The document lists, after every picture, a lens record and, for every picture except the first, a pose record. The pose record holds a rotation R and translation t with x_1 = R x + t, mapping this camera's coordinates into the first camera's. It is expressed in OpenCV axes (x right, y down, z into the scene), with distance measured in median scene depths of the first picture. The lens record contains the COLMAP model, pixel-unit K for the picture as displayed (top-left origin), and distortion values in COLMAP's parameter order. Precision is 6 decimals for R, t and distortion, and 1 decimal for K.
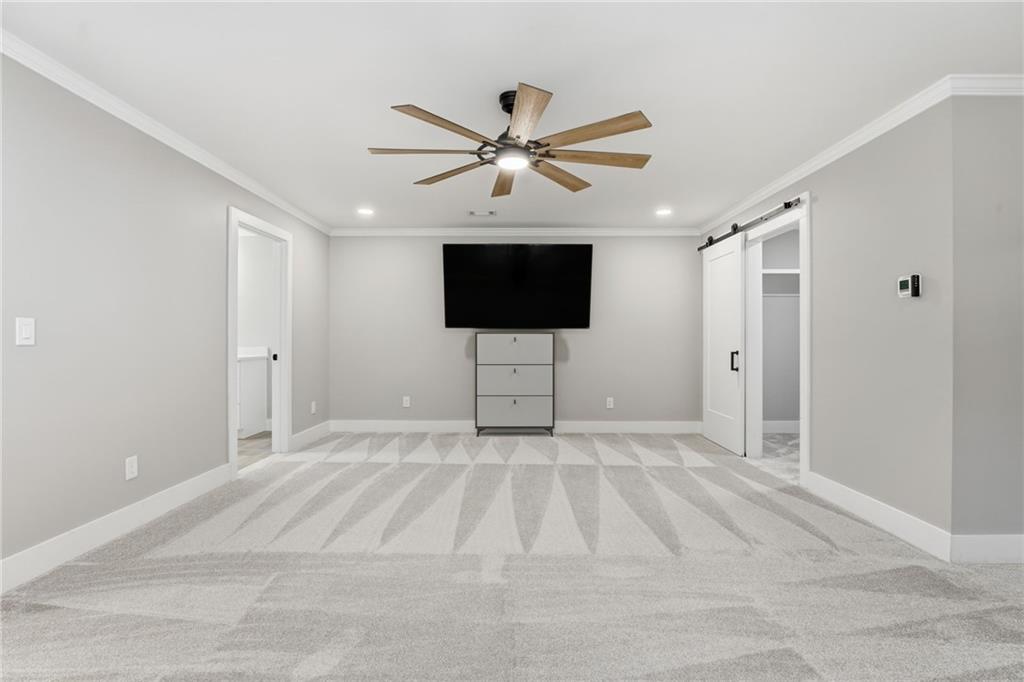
lens RADIAL K [[488.2, 0, 509.1], [0, 488.2, 342.0], [0, 0, 1]] dist [-0.013615, -0.000060]
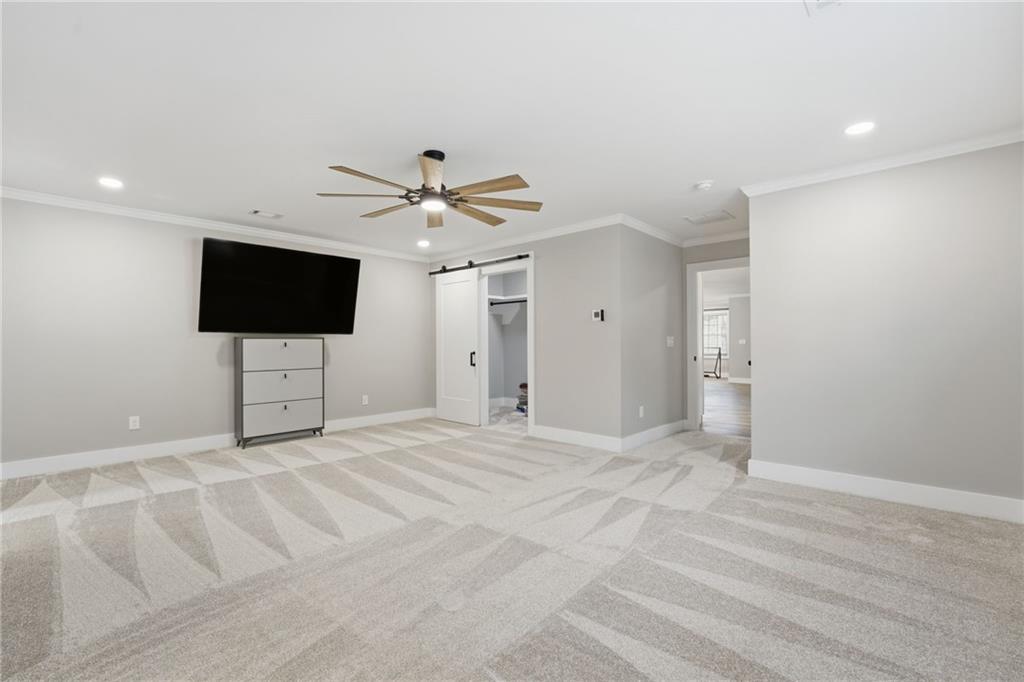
lens RADIAL K [[488.2, 0, 501.8], [0, 488.2, 341.1], [0, 0, 1]] dist [-0.013615, -0.000060]
pose [[0.649174, -0.000356, 0.760640, -0.555884], [0.009409, 0.999927, -0.007562, -0.000646], [-0.760581, 0.012066, 0.649130, 0.024872]]
